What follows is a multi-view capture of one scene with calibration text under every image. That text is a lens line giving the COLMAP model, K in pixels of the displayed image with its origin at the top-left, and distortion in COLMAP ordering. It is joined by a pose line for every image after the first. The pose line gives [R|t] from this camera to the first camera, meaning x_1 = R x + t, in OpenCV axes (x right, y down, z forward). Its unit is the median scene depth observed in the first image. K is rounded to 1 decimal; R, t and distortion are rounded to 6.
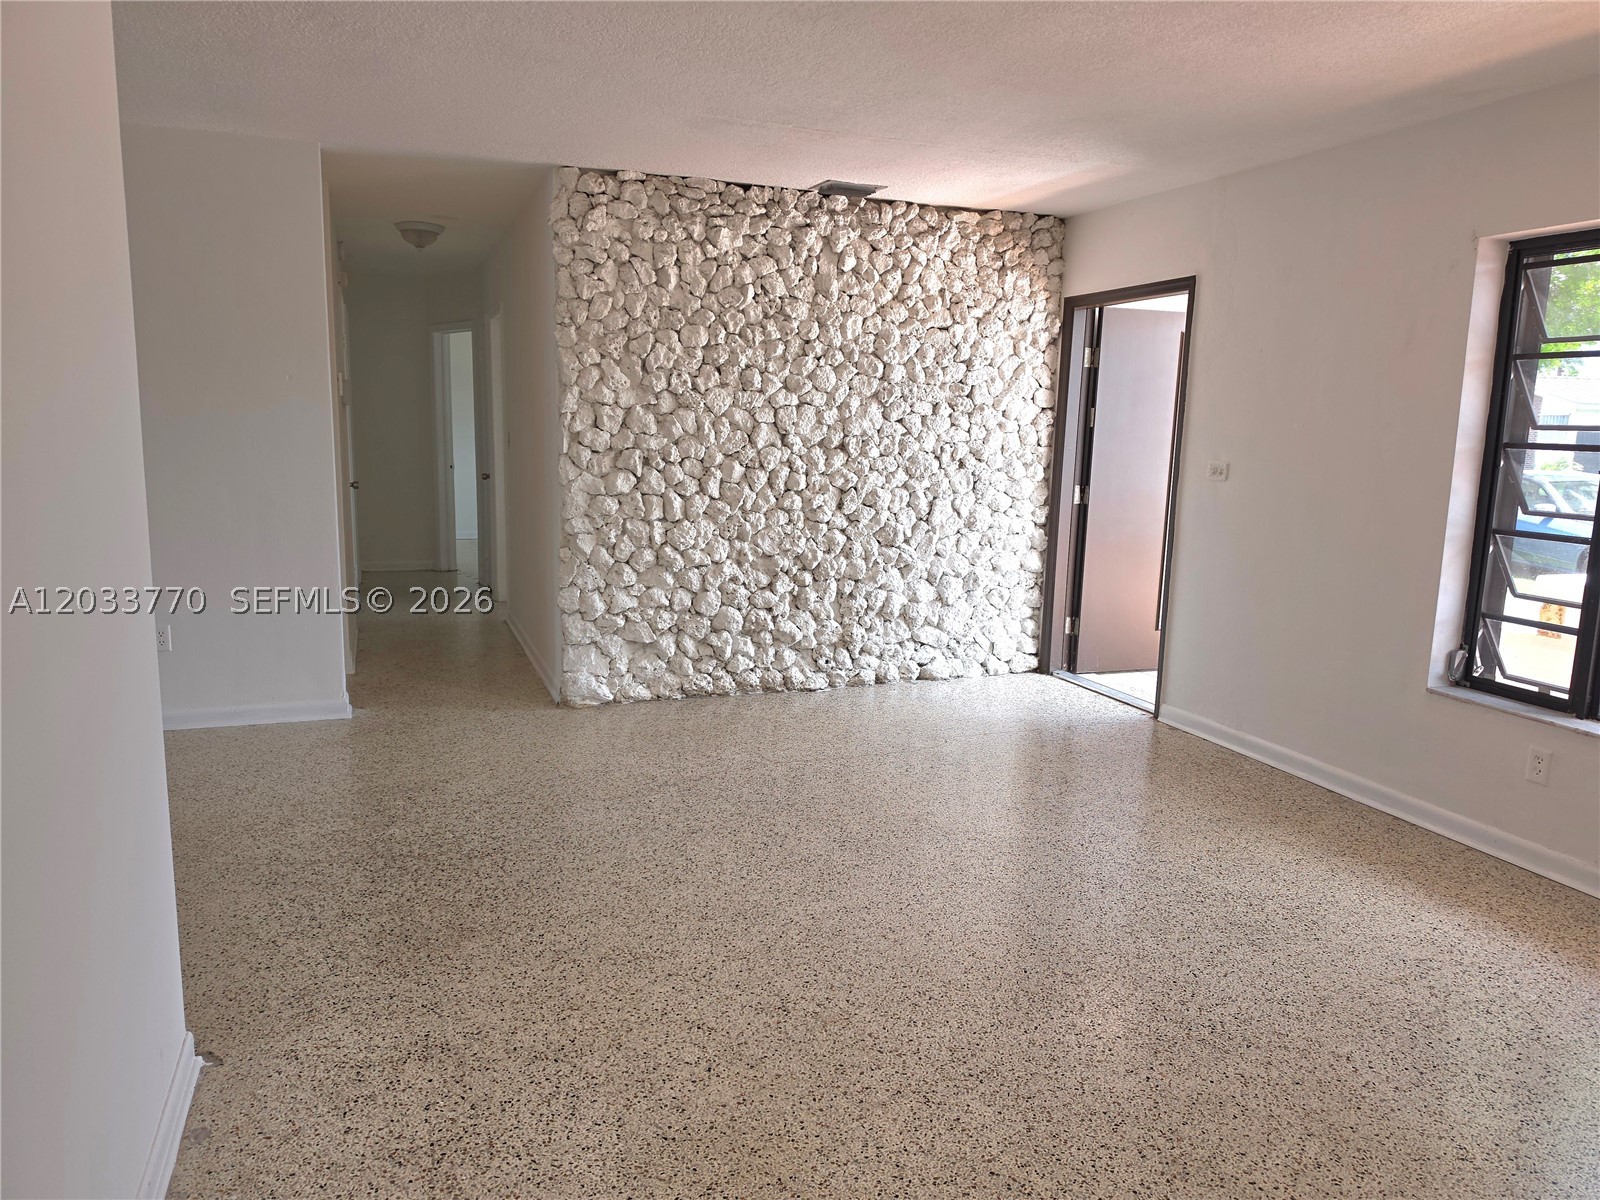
lens RADIAL K [[1104.0, 0, 814.3], [0, 1104.0, 594.5], [0, 0, 1]] dist [0.059939, -0.062487]
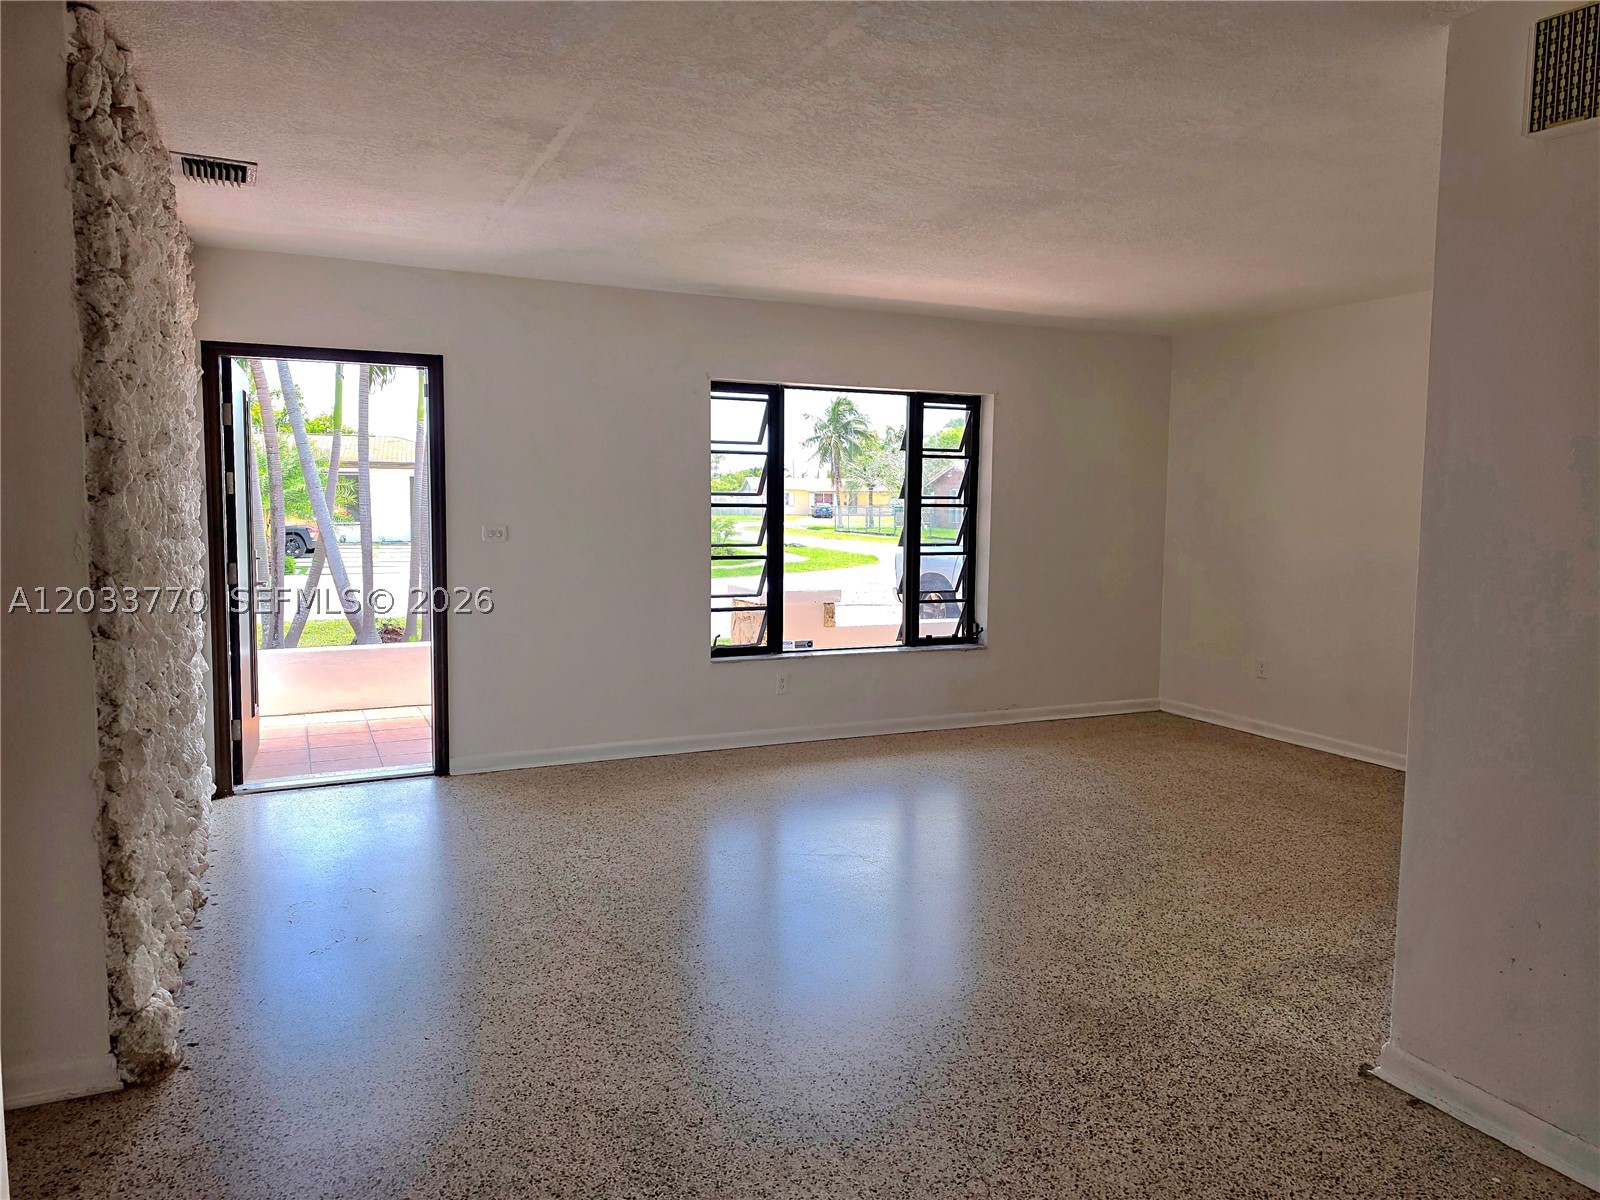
lens RADIAL K [[1104.0, 0, 796.1], [0, 1104.0, 577.9], [0, 0, 1]] dist [0.059939, -0.062487]
pose [[-0.063693, -0.097255, 0.993219, -0.718690], [0.146570, 0.983536, 0.105706, -0.129880], [-0.987148, 0.152309, -0.048390, 0.702141]]
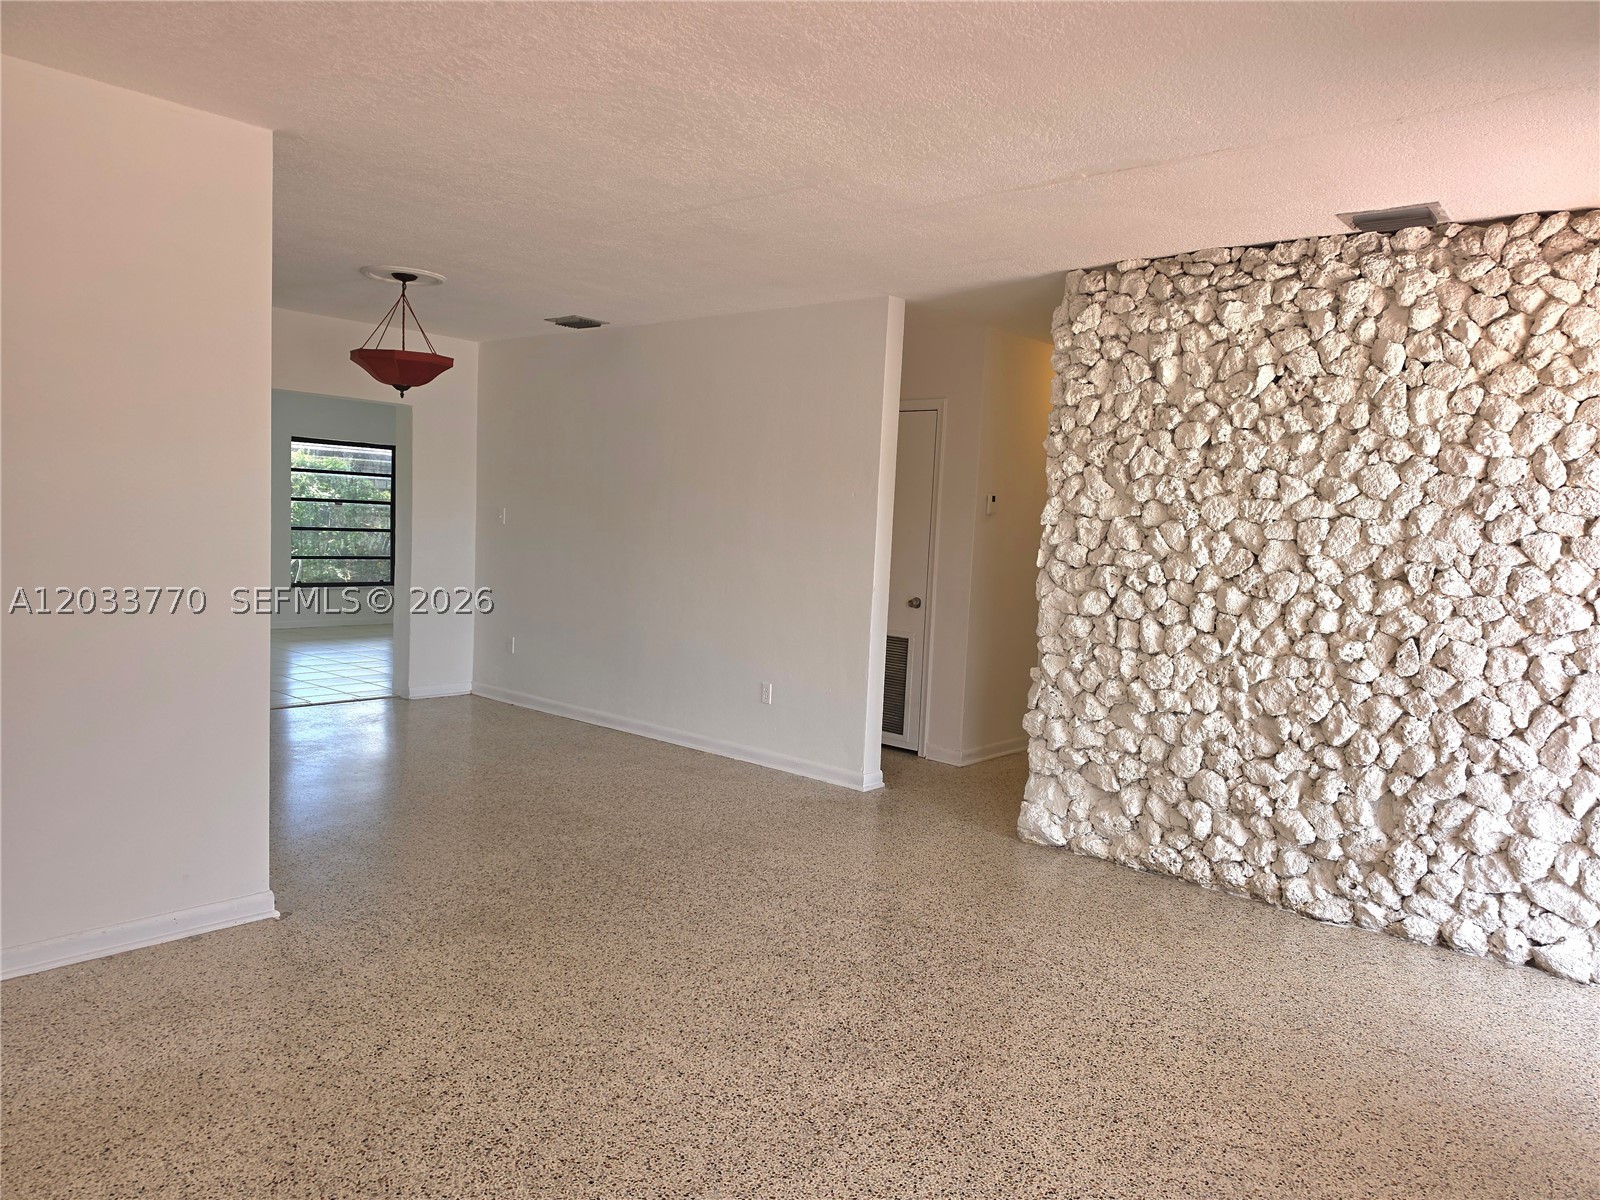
lens RADIAL K [[1104.0, 0, 802.2], [0, 1104.0, 590.1], [0, 0, 1]] dist [0.059939, -0.062487]
pose [[0.465641, 0.056466, -0.883170, 0.494786], [-0.174456, 0.984236, -0.029052, -0.043559], [0.867608, 0.167602, 0.468152, 0.373619]]
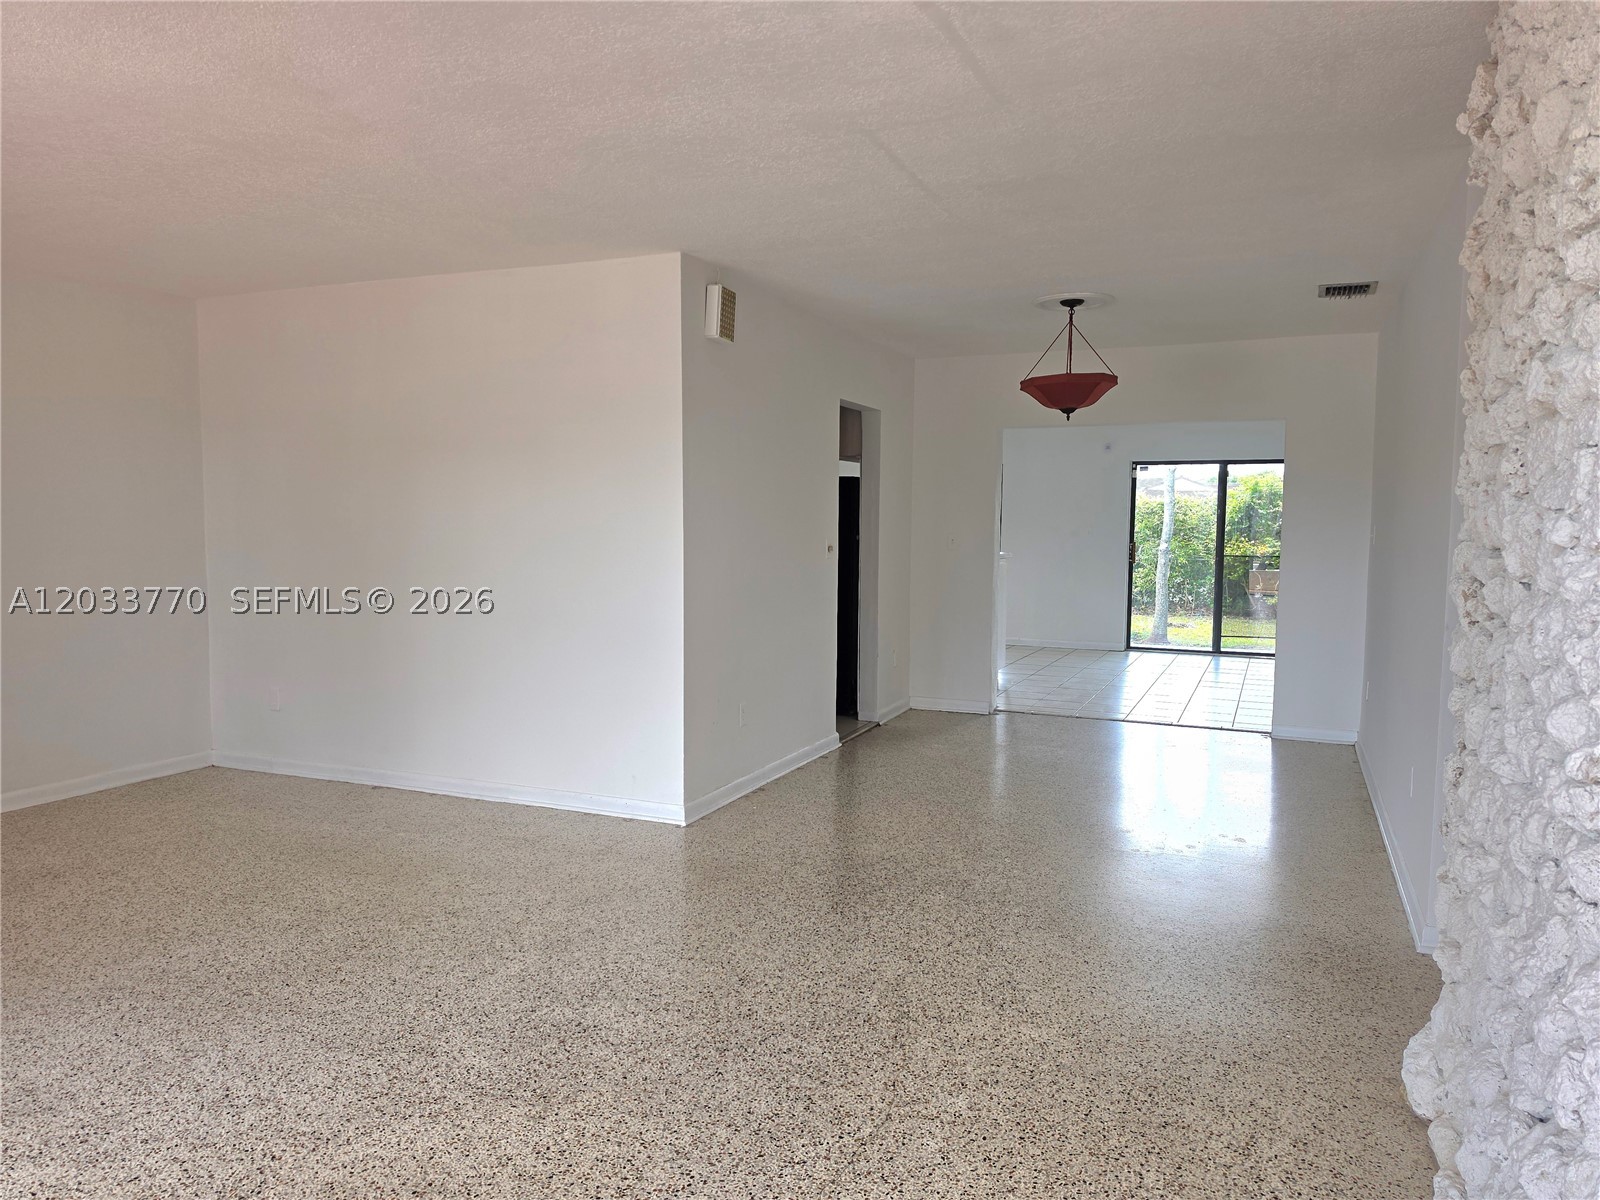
lens RADIAL K [[1104.0, 0, 790.5], [0, 1104.0, 592.1], [0, 0, 1]] dist [0.059939, -0.062487]
pose [[-0.709753, 0.020168, -0.704162, 0.331574], [-0.133684, 0.977570, 0.162743, -0.161189], [0.691650, 0.209642, -0.691137, 1.101978]]
